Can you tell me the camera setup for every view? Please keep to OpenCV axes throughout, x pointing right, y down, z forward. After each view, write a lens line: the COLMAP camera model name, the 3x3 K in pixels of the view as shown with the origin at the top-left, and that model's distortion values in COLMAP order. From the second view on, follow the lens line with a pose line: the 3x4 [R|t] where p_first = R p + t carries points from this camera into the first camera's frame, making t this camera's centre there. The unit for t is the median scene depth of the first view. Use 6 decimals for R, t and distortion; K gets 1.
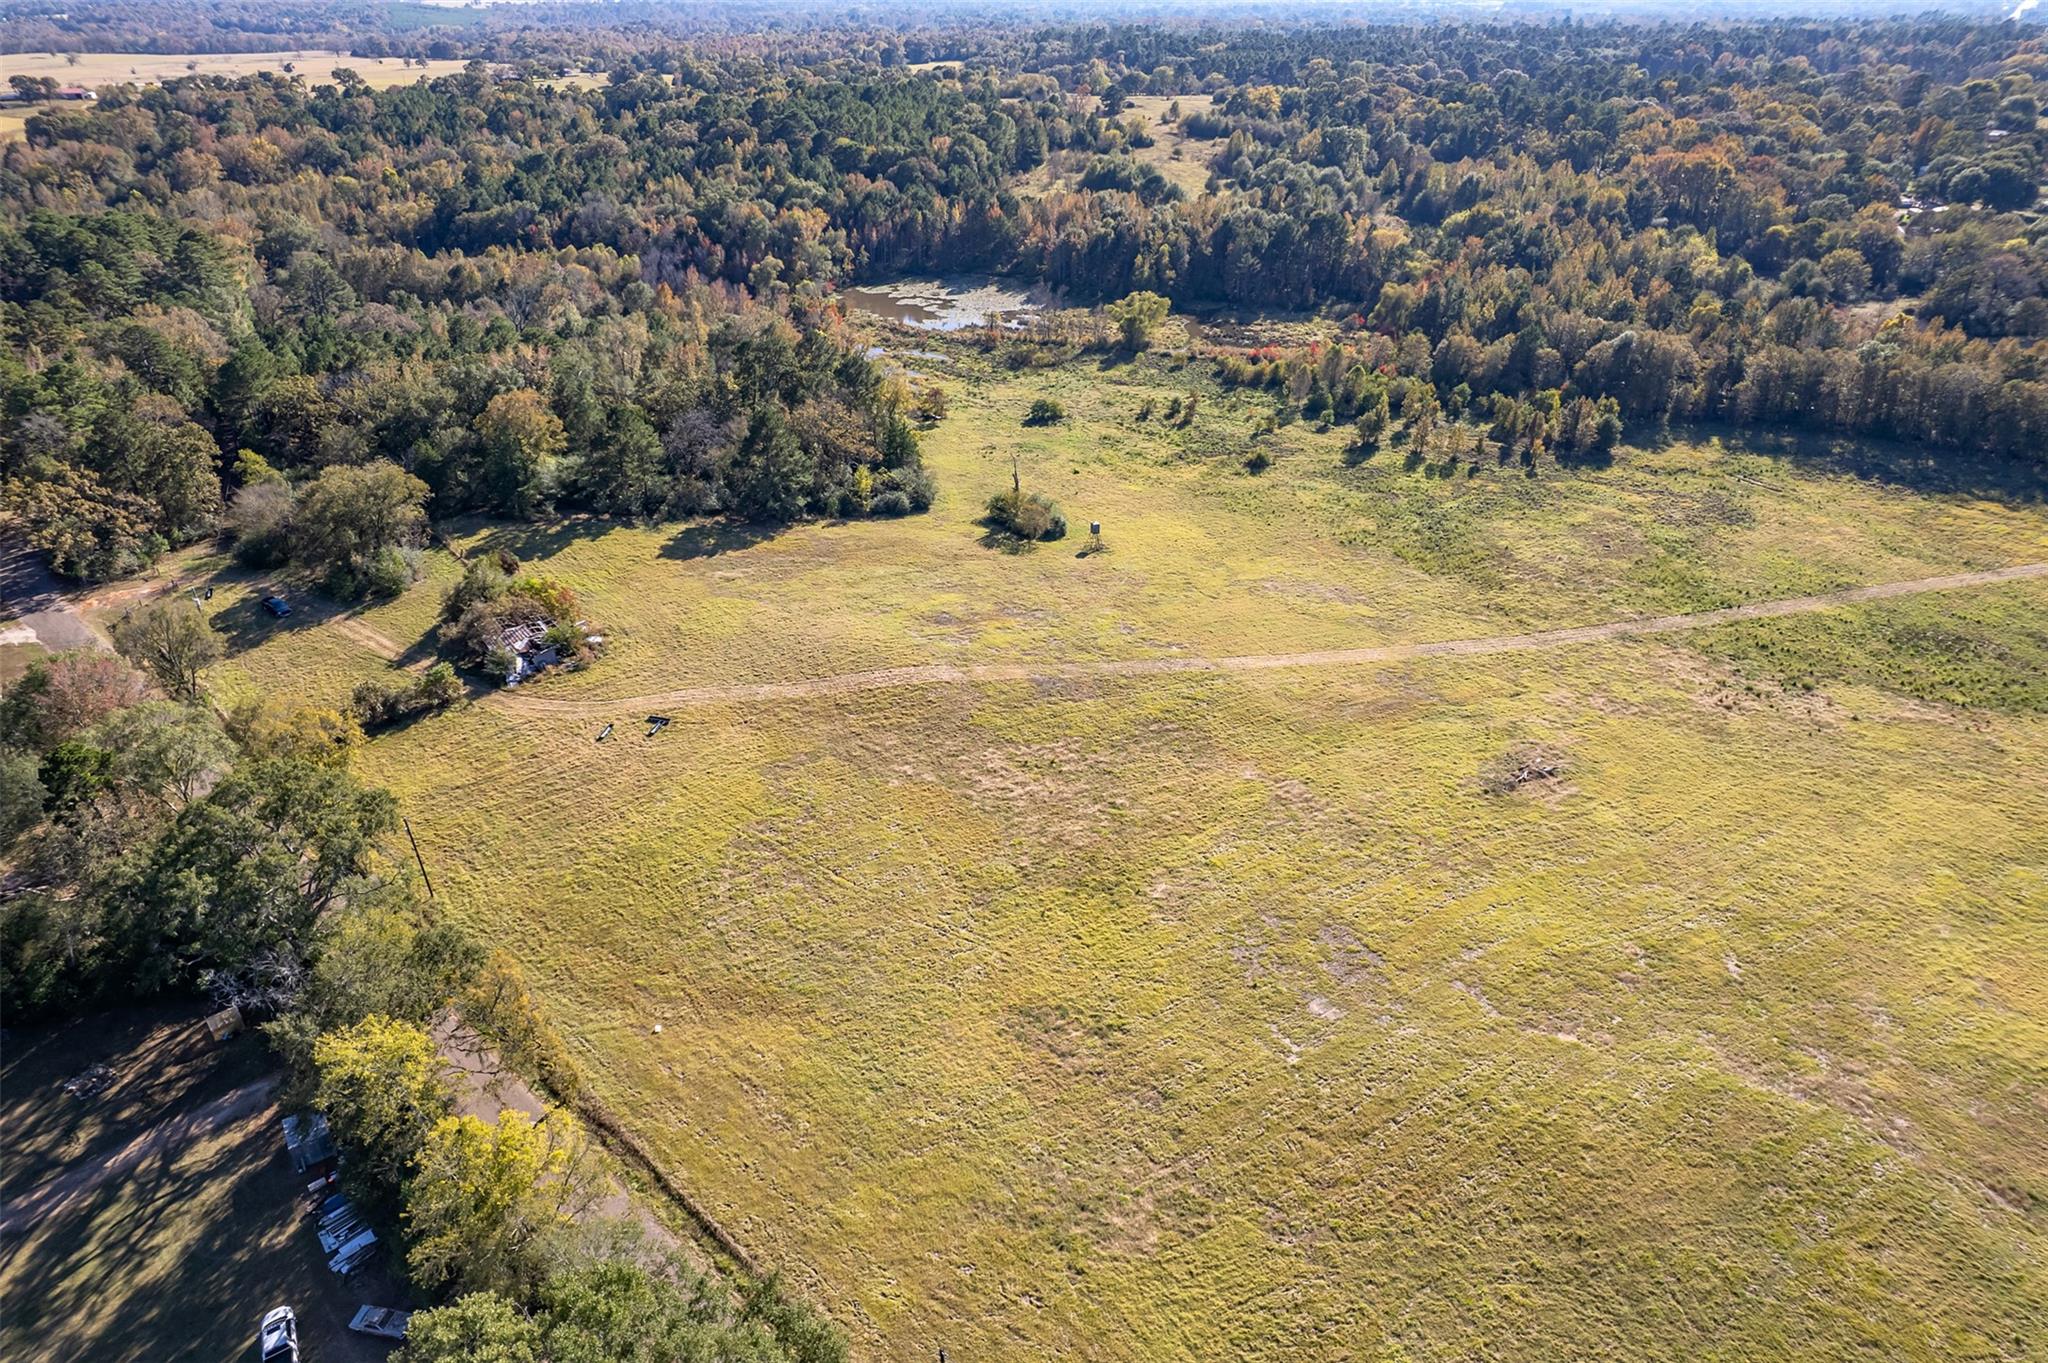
lens RADIAL K [[1301.8, 0, 1026.0], [0, 1301.8, 686.2], [0, 0, 1]] dist [-0.062540, 0.049963]
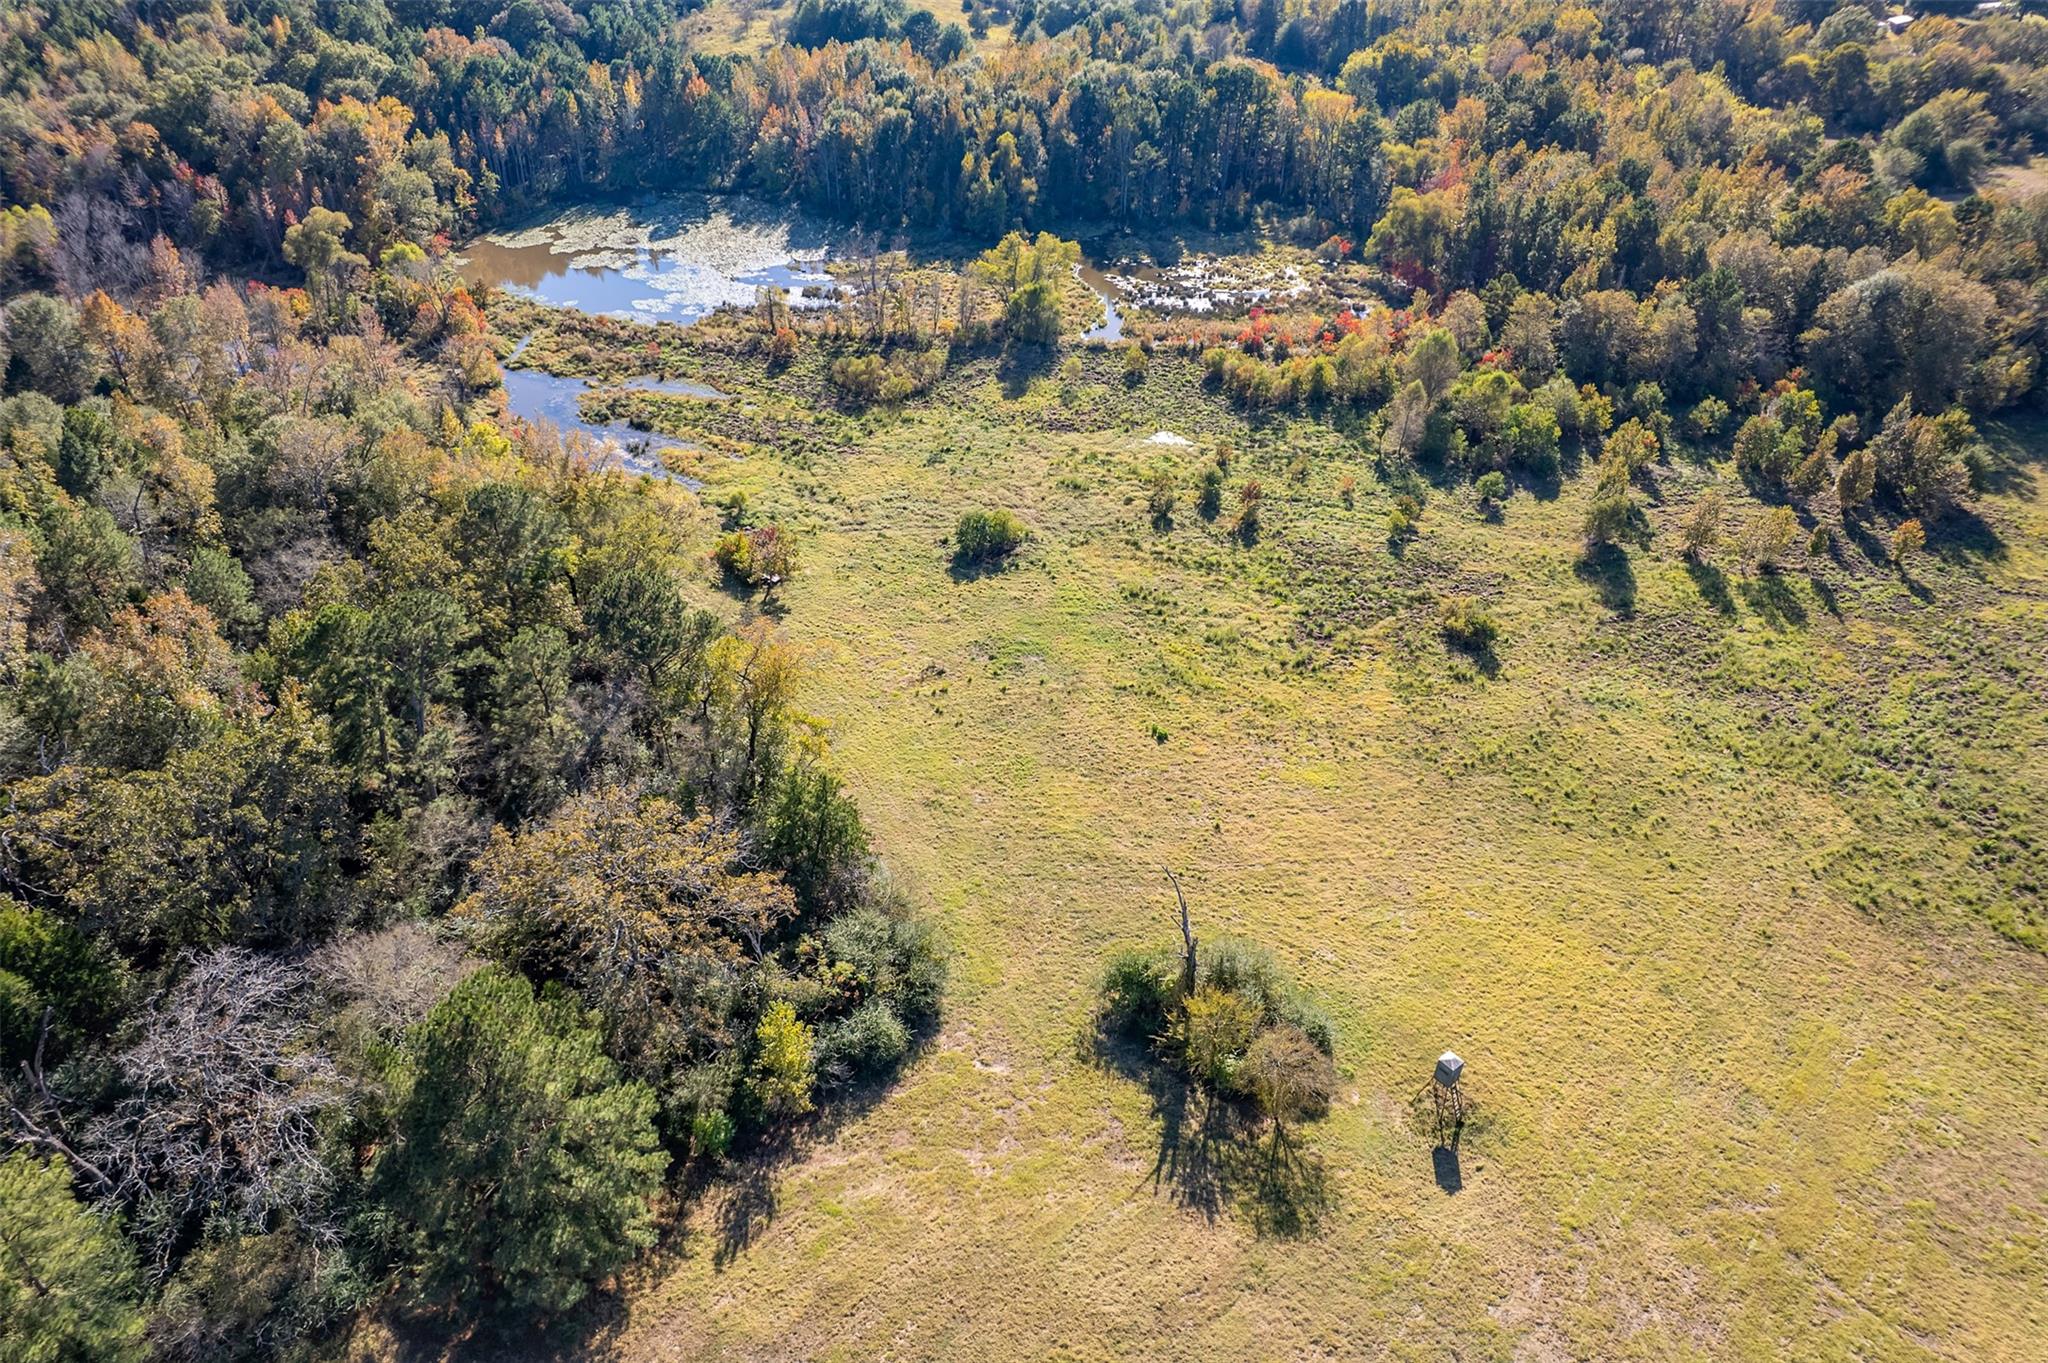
lens RADIAL K [[1301.8, 0, 1032.5], [0, 1301.8, 691.1], [0, 0, 1]] dist [-0.062540, 0.049963]
pose [[0.955562, -0.163181, 0.245506, -0.072903], [0.131399, 0.981280, 0.140796, -0.159526], [-0.263885, -0.102280, 0.959116, 0.365120]]
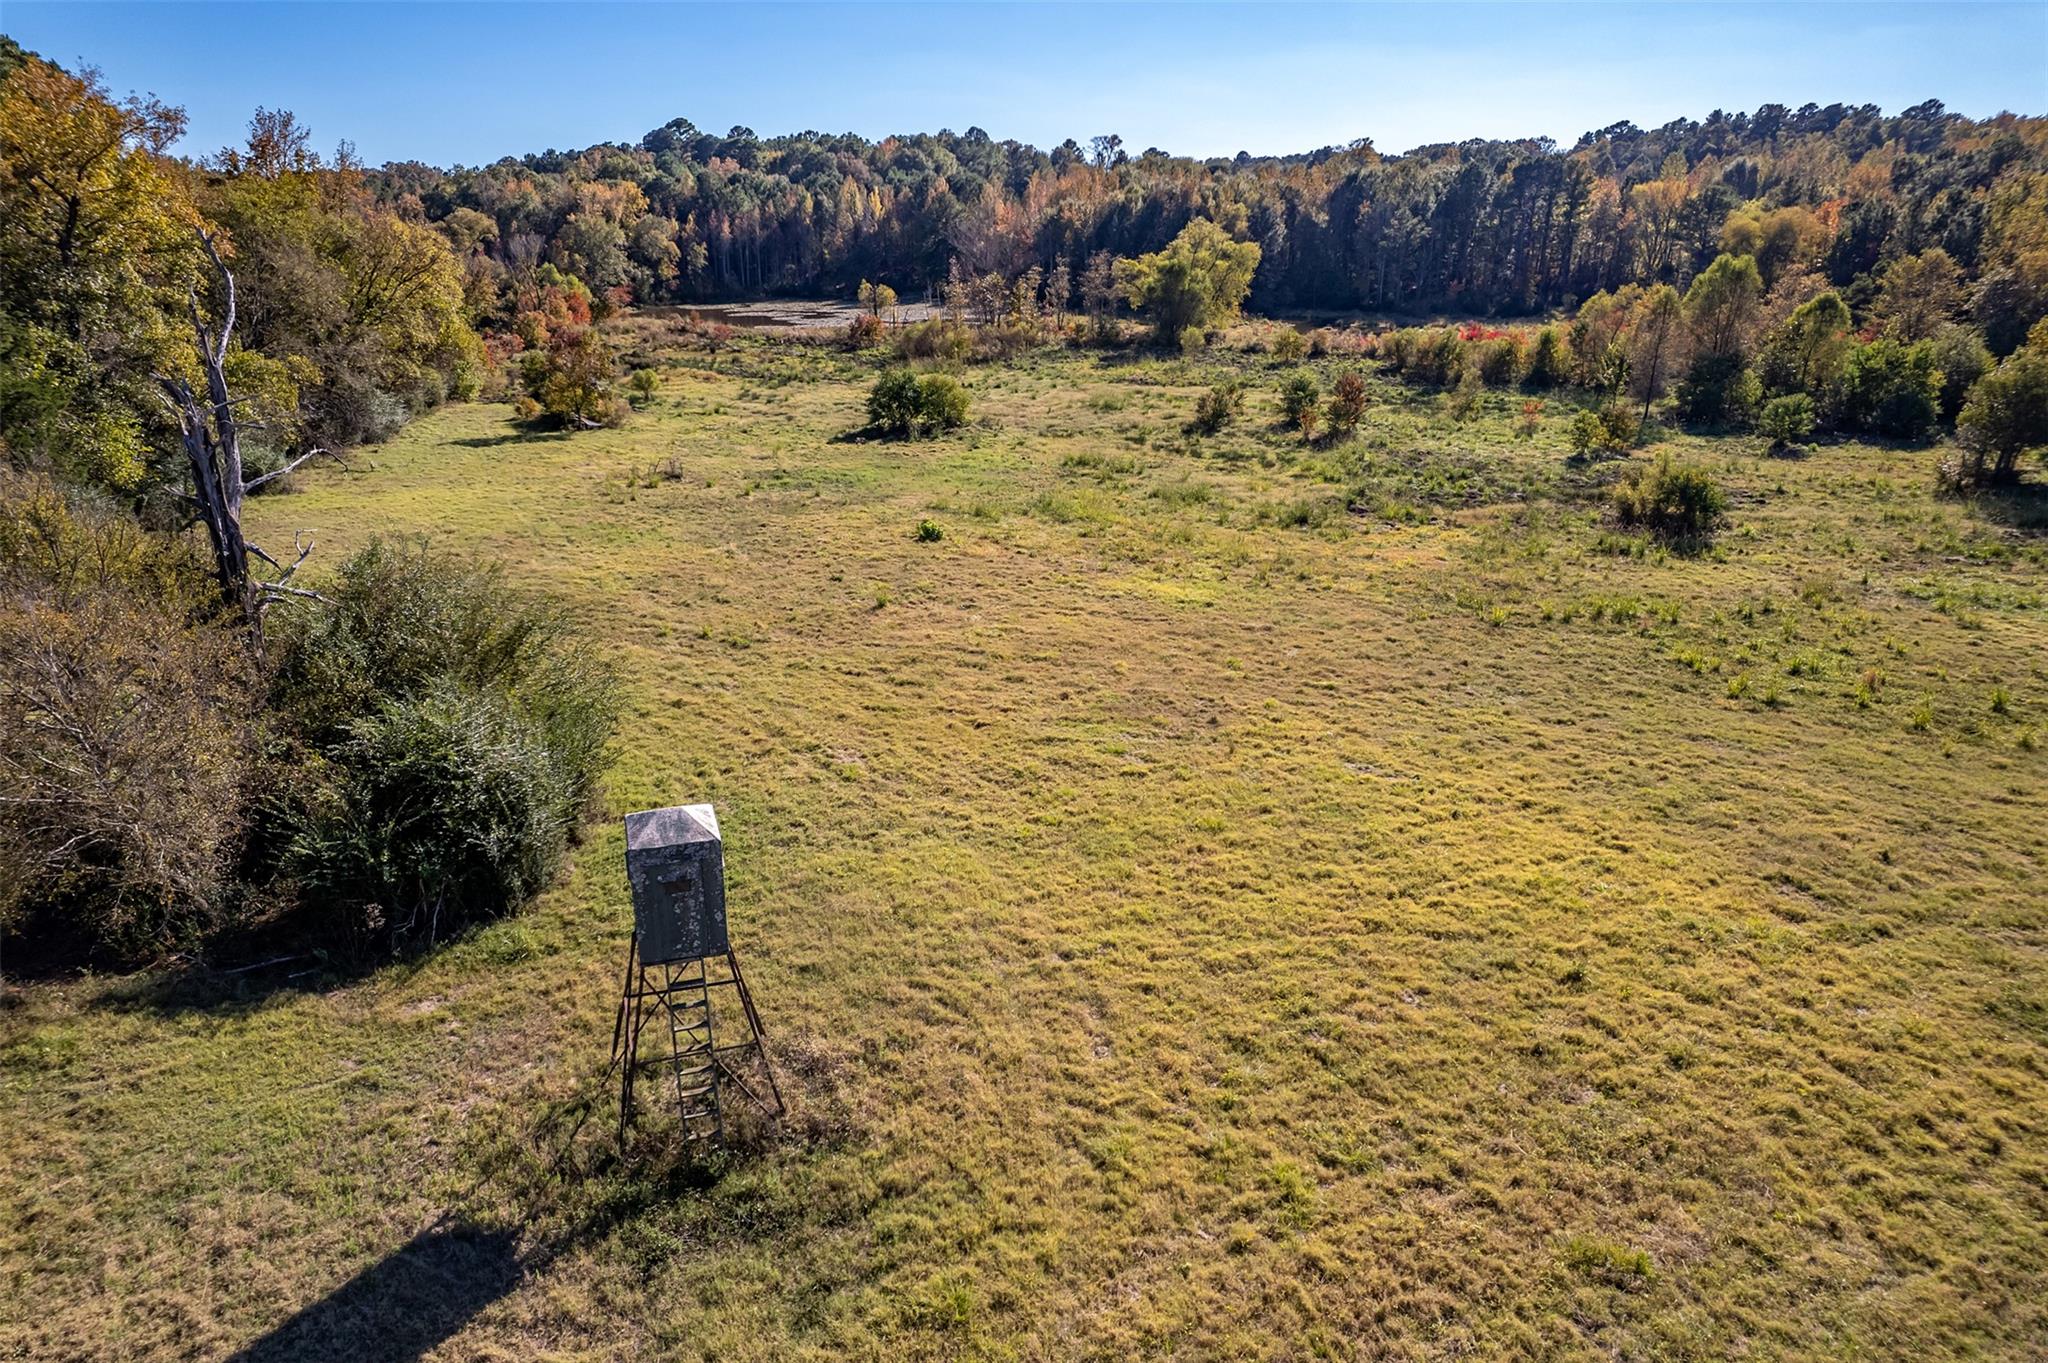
lens RADIAL K [[1301.8, 0, 1031.1], [0, 1301.8, 695.9], [0, 0, 1]] dist [-0.062540, 0.049963]
pose [[0.999349, 0.008303, -0.035097, 0.041690], [-0.013328, 0.989272, -0.145473, -0.065141], [0.033512, 0.145847, 0.988739, 0.491542]]
